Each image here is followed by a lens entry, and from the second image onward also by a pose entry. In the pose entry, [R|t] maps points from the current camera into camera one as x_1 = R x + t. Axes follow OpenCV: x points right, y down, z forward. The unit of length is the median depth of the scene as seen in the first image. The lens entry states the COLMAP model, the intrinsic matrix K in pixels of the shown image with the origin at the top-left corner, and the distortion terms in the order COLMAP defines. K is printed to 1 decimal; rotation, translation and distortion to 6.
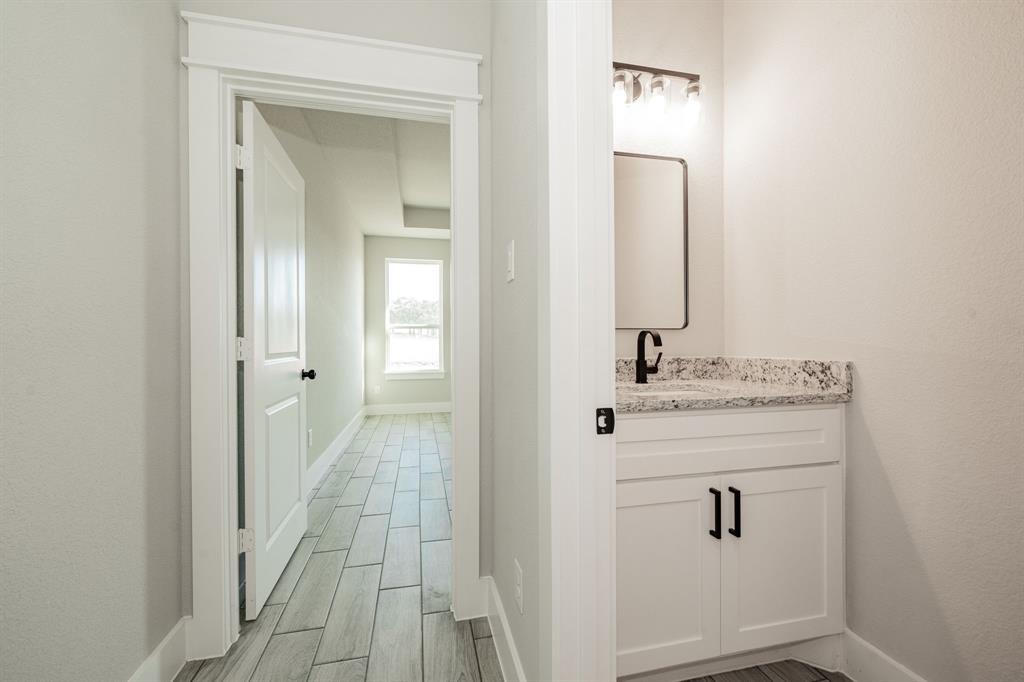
lens RADIAL K [[412.9, 0, 510.1], [0, 412.9, 343.4], [0, 0, 1]] dist [-0.002234, -0.000208]
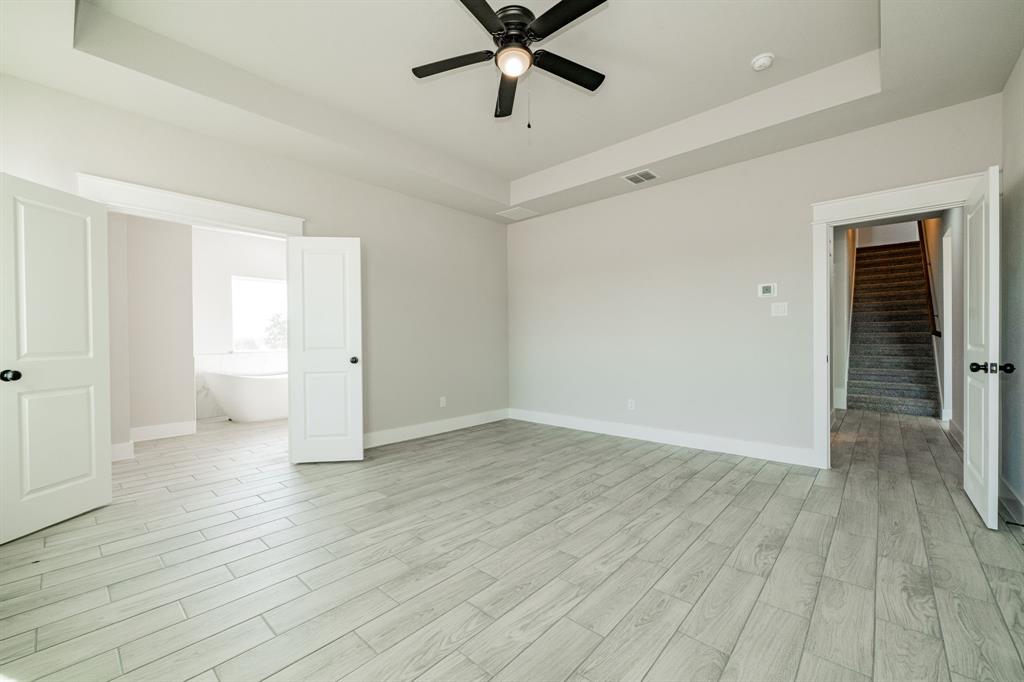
lens RADIAL K [[412.9, 0, 510.1], [0, 412.9, 343.4], [0, 0, 1]] dist [-0.002234, -0.000208]
pose [[-0.578329, 0.001483, 0.815802, -0.240955], [0.011133, 0.999920, 0.006074, 0.000097], [-0.815727, 0.012595, -0.578299, 0.939808]]
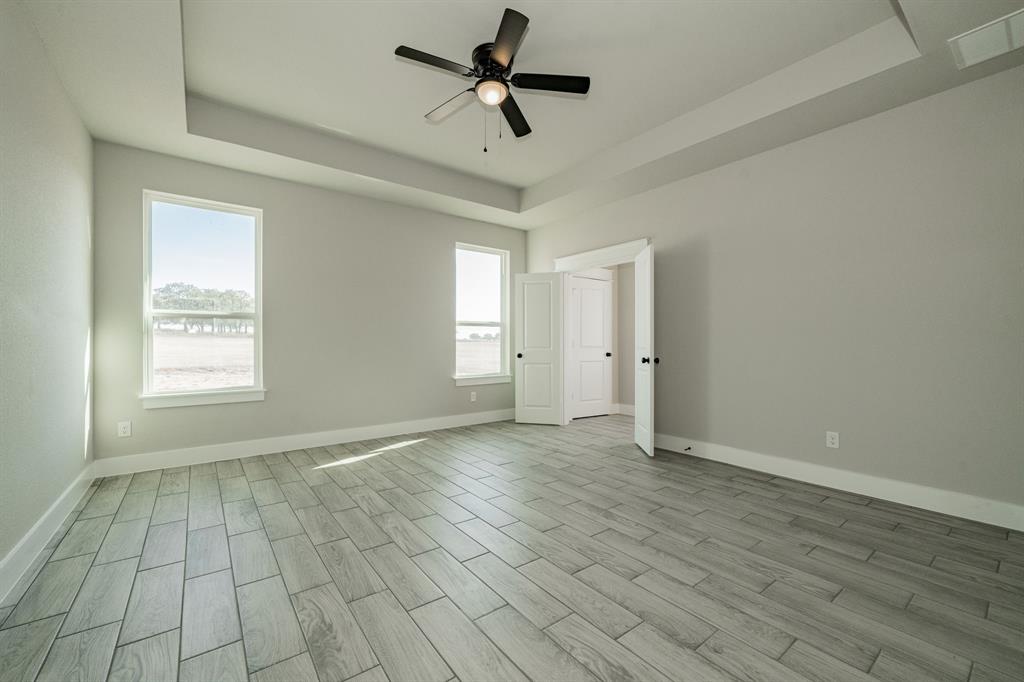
lens RADIAL K [[412.9, 0, 510.1], [0, 412.9, 343.4], [0, 0, 1]] dist [-0.002234, -0.000208]
pose [[0.909107, 0.003147, 0.416551, -0.086101], [-0.002809, 0.999995, -0.001424, 0.000350], [-0.416554, 0.000125, 0.909111, 0.299216]]
